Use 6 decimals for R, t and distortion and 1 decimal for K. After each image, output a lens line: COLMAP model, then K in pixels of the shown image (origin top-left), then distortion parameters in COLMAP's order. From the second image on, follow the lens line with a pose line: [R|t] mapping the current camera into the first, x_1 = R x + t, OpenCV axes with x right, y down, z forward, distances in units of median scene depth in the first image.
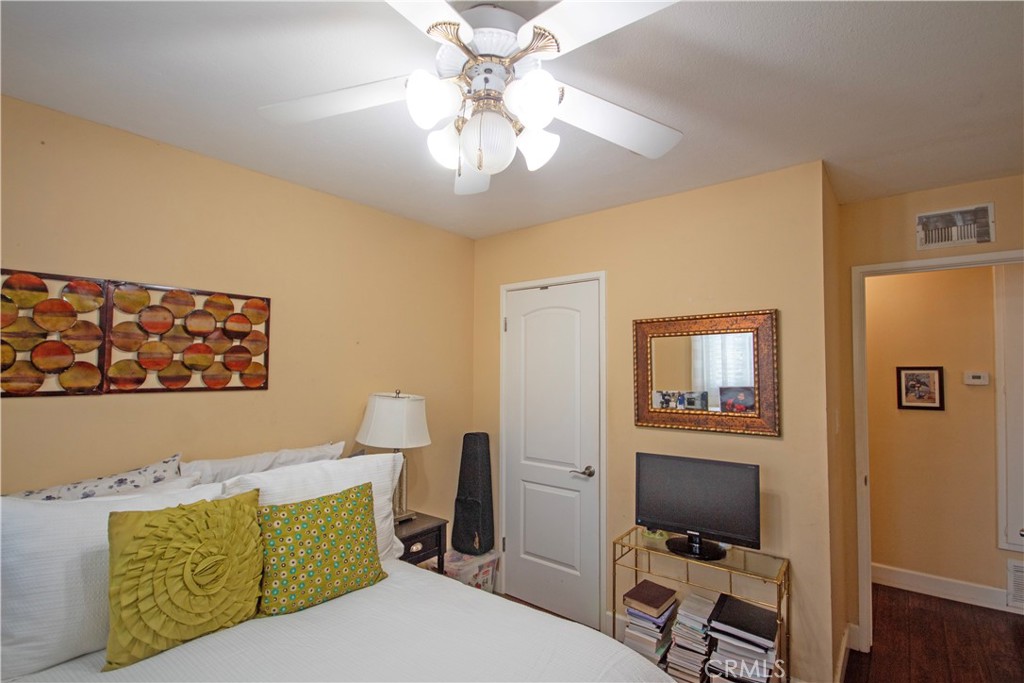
lens RADIAL K [[473.3, 0, 512.1], [0, 473.3, 347.7], [0, 0, 1]] dist [-0.004902, -0.001176]
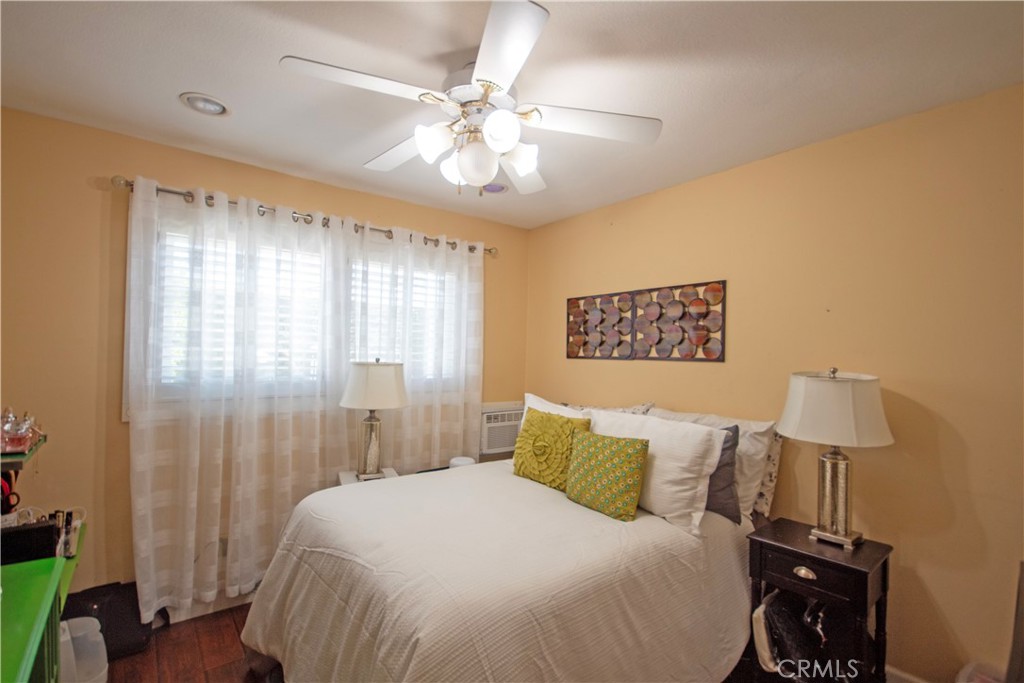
lens RADIAL K [[473.3, 0, 512.1], [0, 473.3, 347.7], [0, 0, 1]] dist [-0.004902, -0.001176]
pose [[-0.217684, -0.024697, -0.975707, 0.884743], [0.025144, 0.999206, -0.030901, 0.099130], [0.975695, -0.031260, -0.216890, 0.971604]]
